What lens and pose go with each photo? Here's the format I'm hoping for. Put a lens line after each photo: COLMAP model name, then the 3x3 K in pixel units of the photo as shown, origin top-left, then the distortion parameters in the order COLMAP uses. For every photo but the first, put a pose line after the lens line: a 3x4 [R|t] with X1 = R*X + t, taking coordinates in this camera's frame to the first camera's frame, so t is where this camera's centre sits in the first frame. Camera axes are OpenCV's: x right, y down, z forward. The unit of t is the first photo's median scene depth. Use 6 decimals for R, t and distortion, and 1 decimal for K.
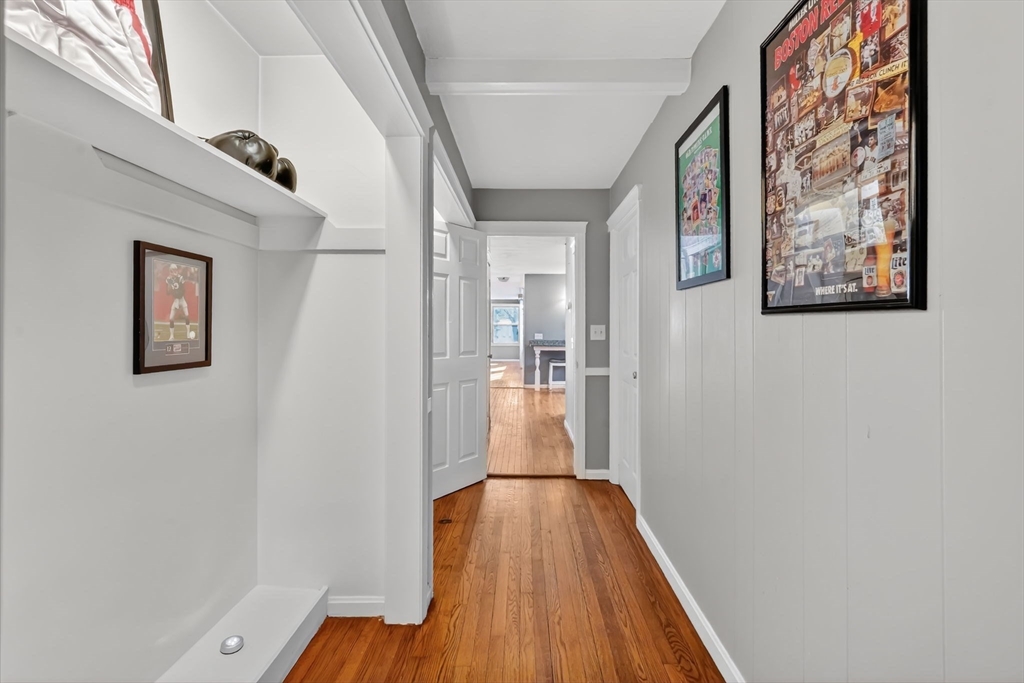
lens RADIAL K [[462.6, 0, 523.3], [0, 462.6, 330.2], [0, 0, 1]] dist [0.000430, 0.000408]
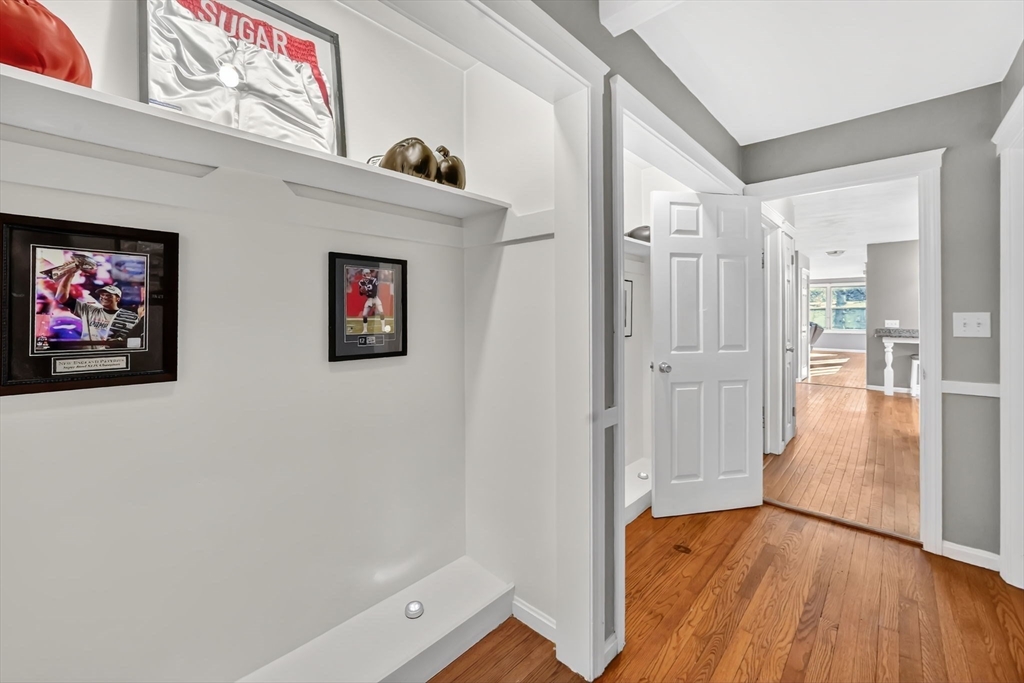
lens RADIAL K [[411.5, 0, 510.6], [0, 411.5, 314.0], [0, 0, 1]] dist [-0.015931, 0.004951]
pose [[0.725872, -0.002223, -0.687826, 0.142672], [0.003033, 0.999995, -0.000032, -0.016661], [0.687823, -0.002063, 0.725875, 0.307657]]
